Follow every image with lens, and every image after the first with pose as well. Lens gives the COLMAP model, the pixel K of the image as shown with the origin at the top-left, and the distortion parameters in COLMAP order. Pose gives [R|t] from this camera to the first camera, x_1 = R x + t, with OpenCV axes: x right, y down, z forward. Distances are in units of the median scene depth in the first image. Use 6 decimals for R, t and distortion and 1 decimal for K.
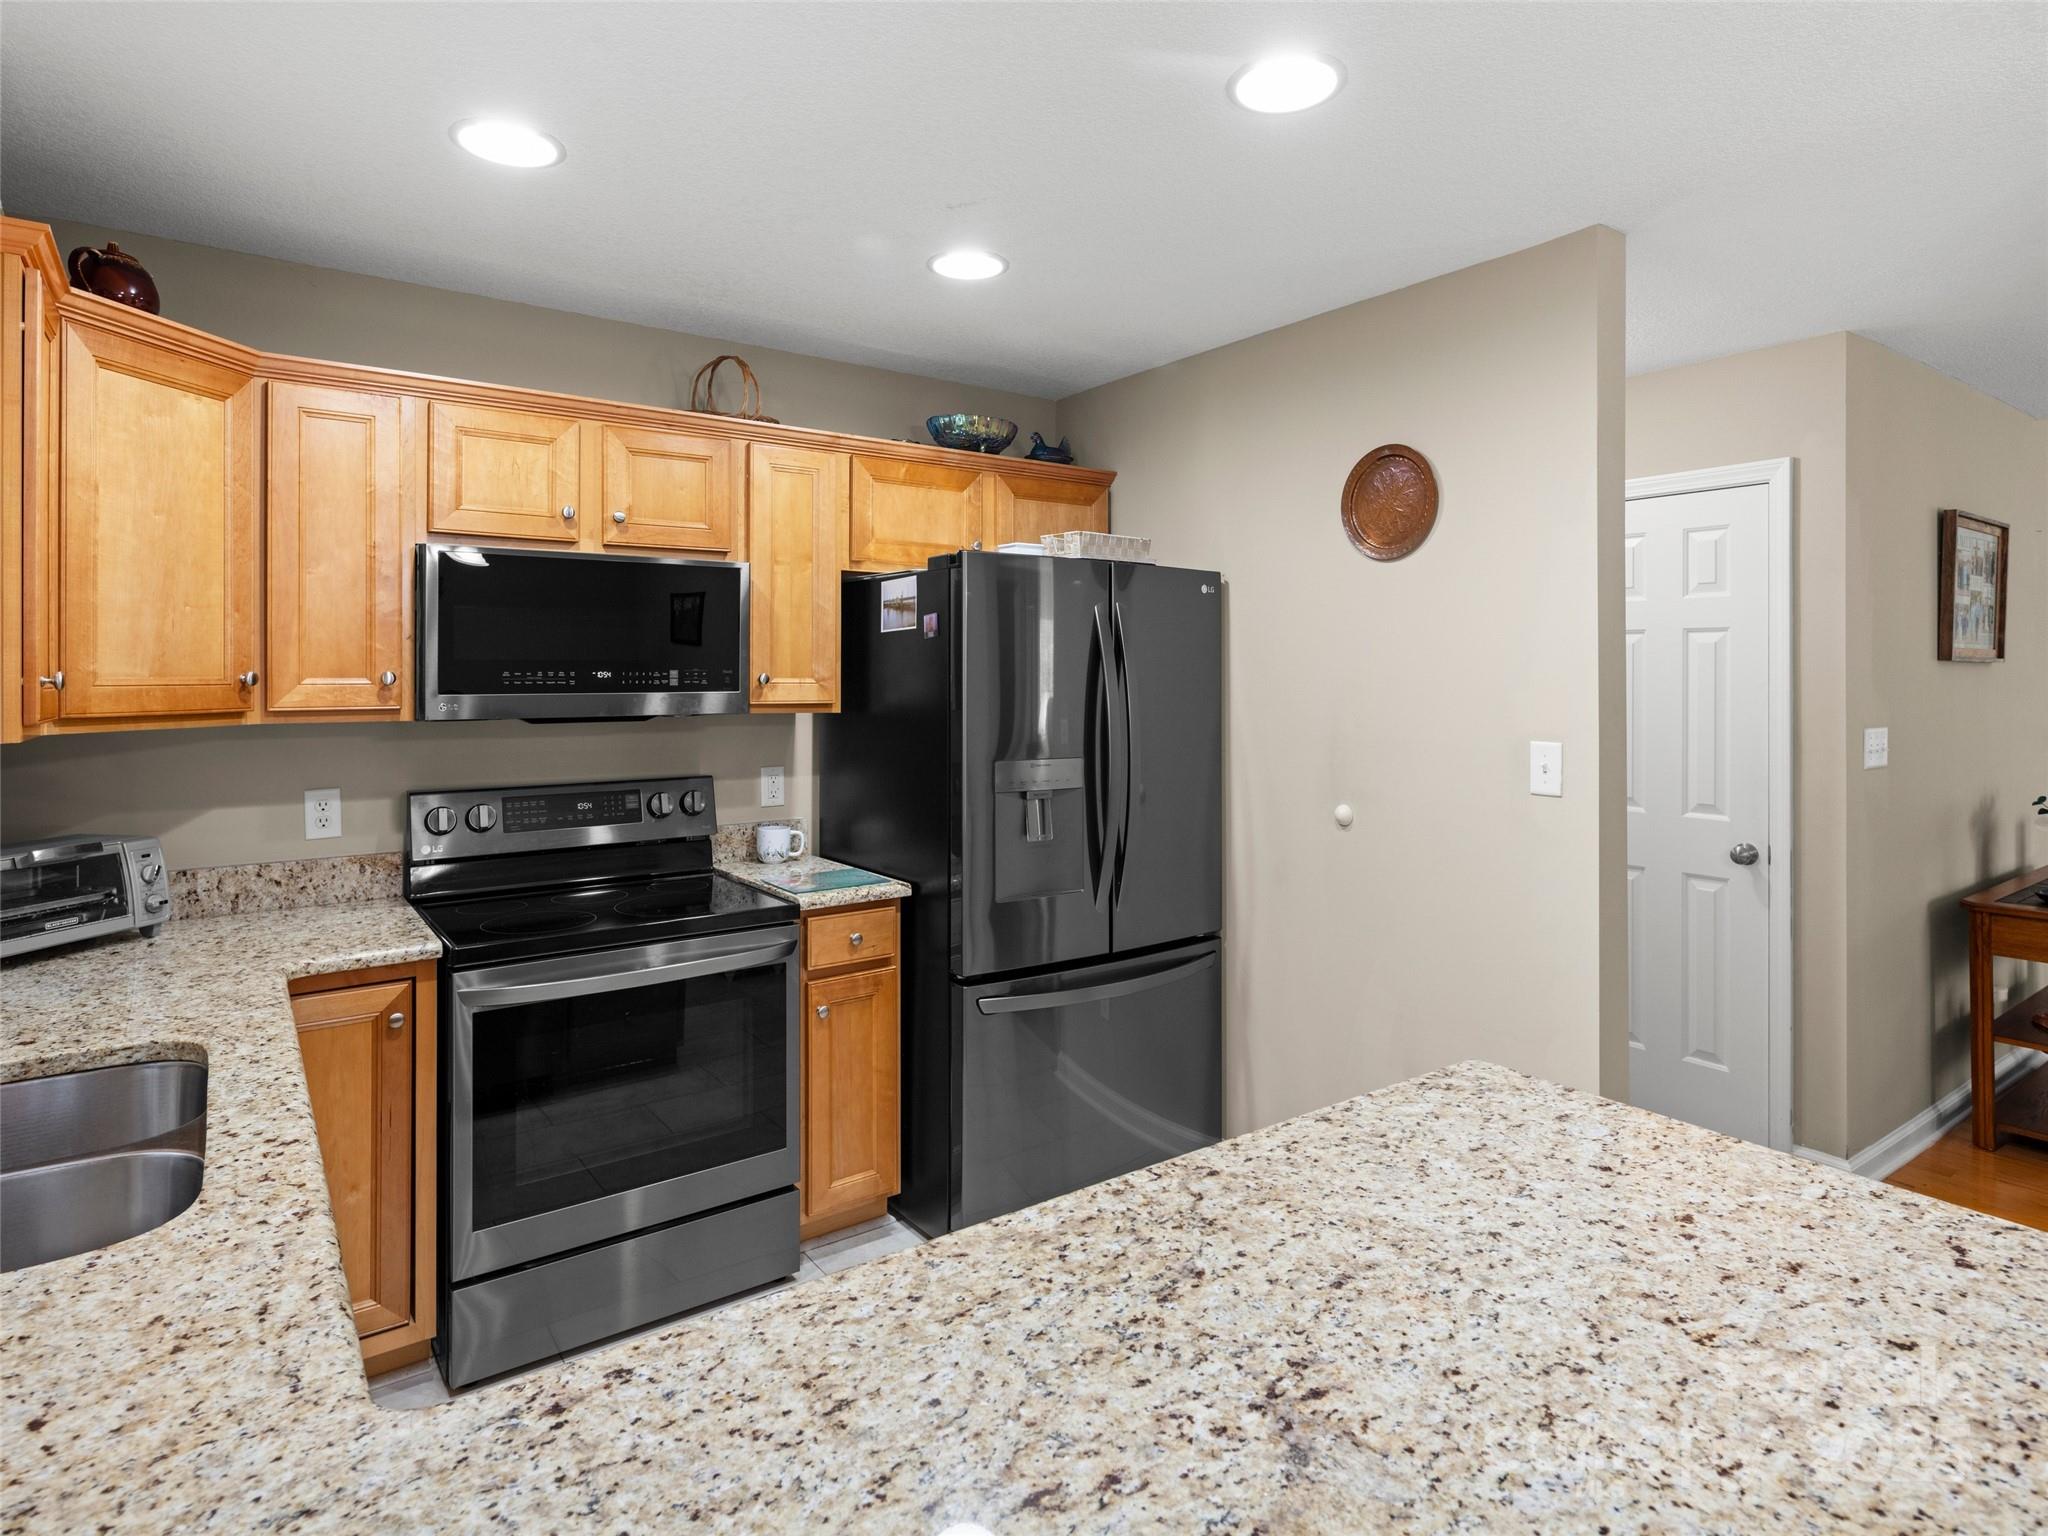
lens RADIAL K [[1123.6, 0, 1039.3], [0, 1123.6, 675.9], [0, 0, 1]] dist [0.003452, -0.003794]
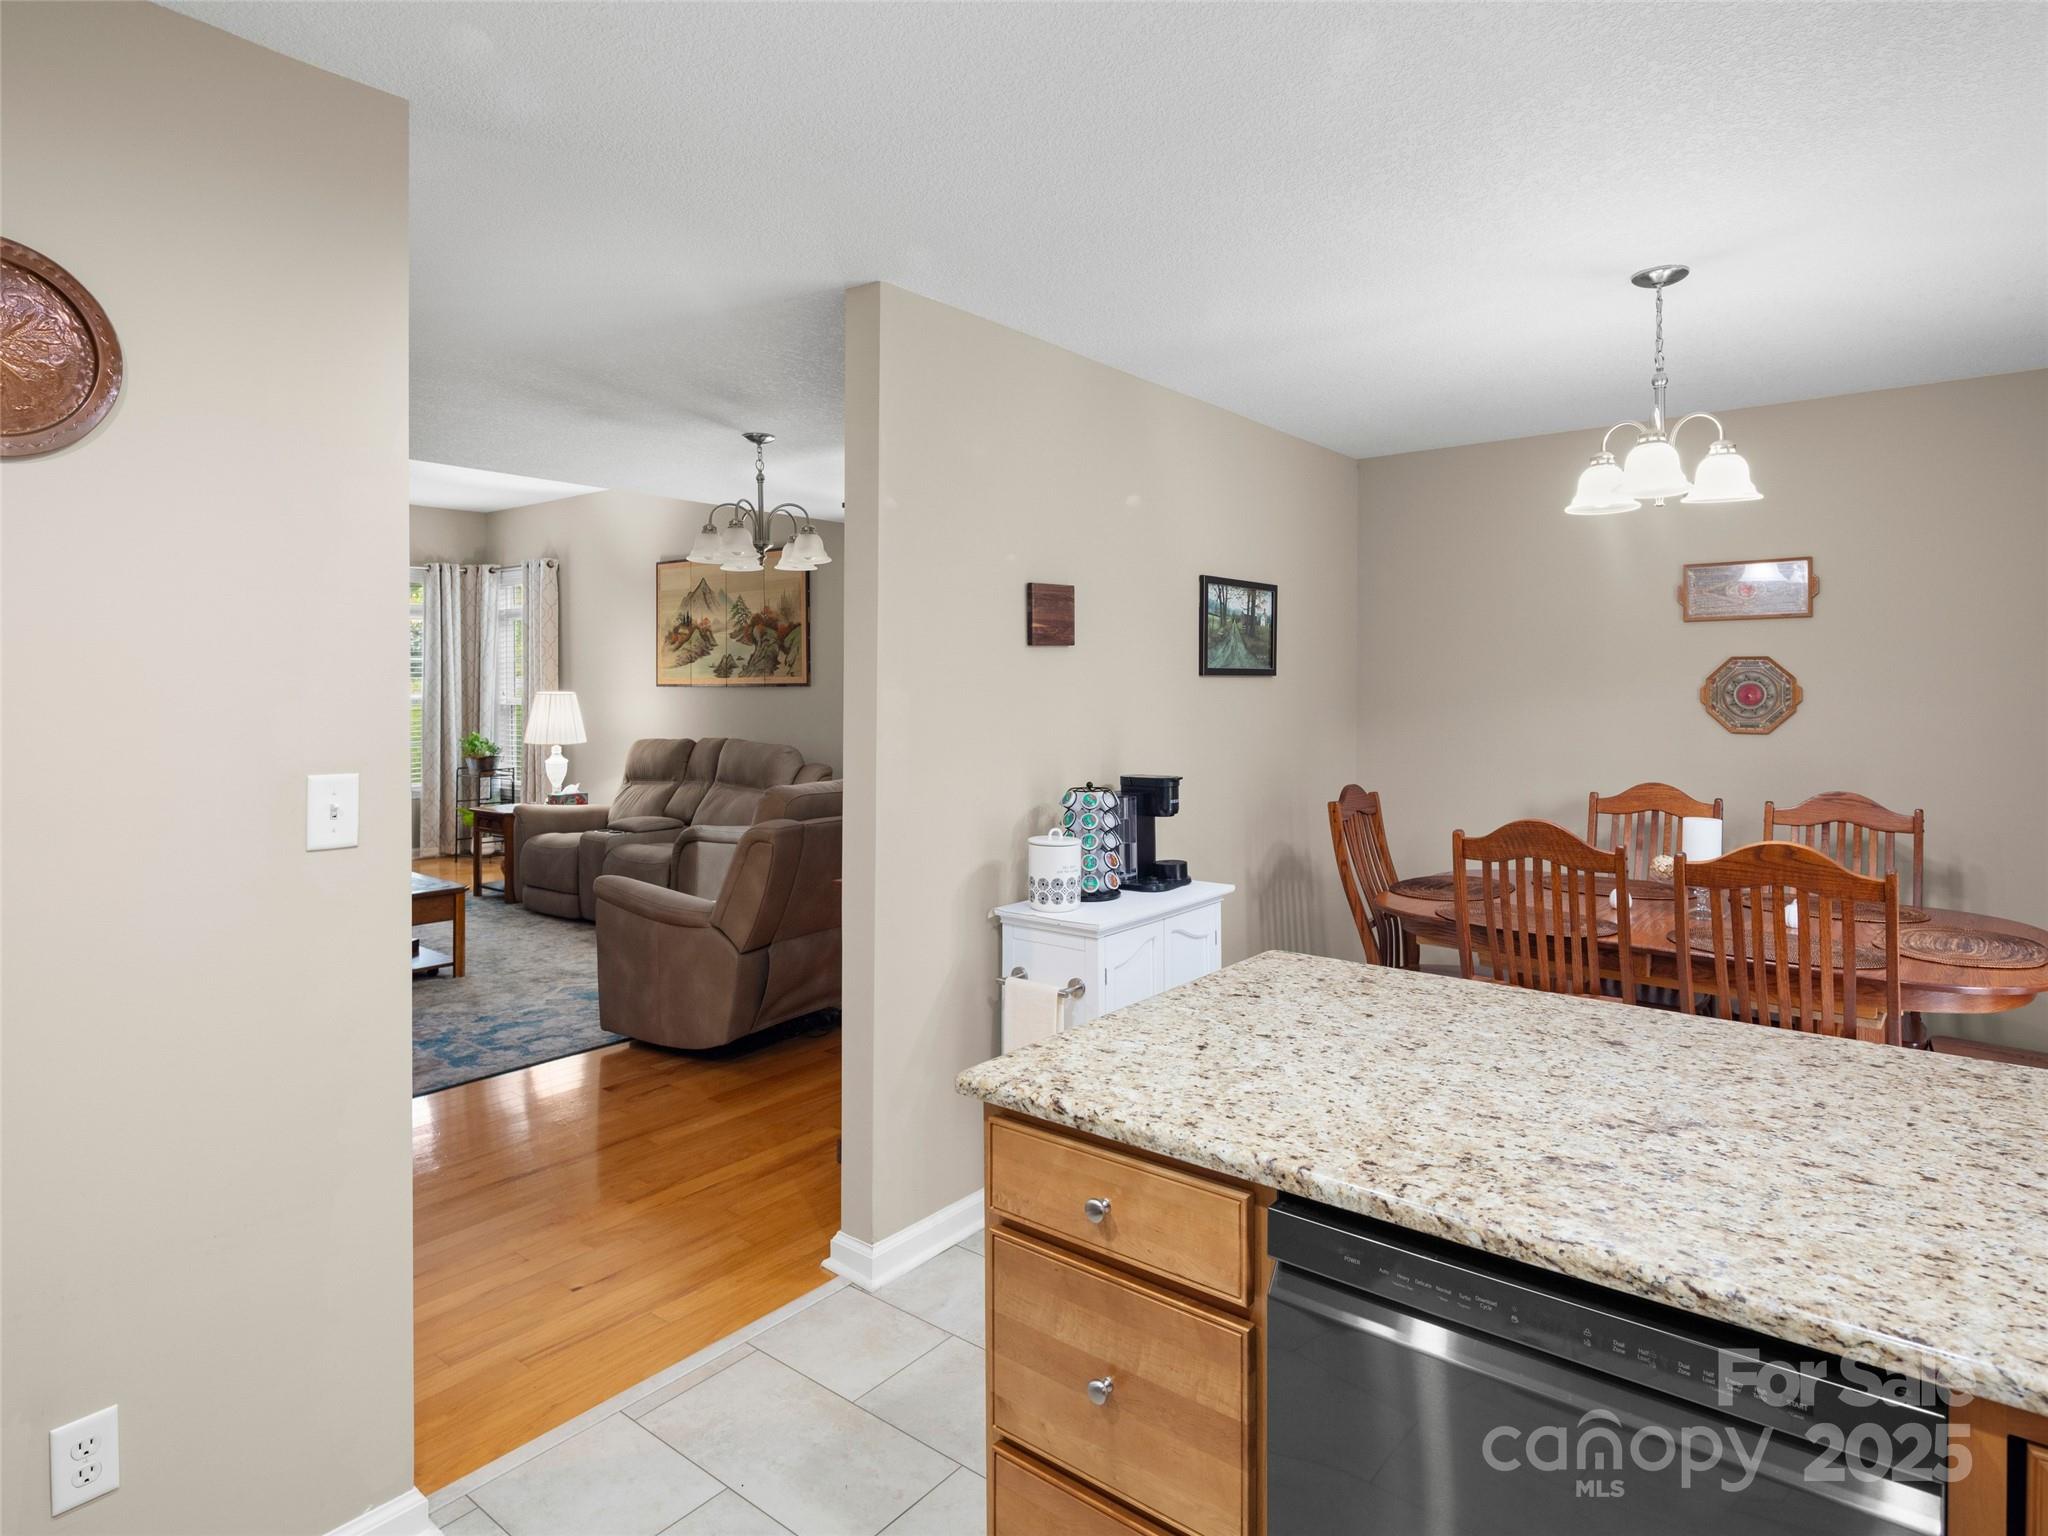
lens RADIAL K [[1135.5, 0, 1046.7], [0, 1135.5, 694.5], [0, 0, 1]] dist [0.001515, -0.003947]
pose [[-0.275757, -0.007776, 0.961196, -0.836905], [-0.002355, 0.999970, 0.007414, 0.004686], [-0.961225, -0.000219, -0.275767, 1.723641]]
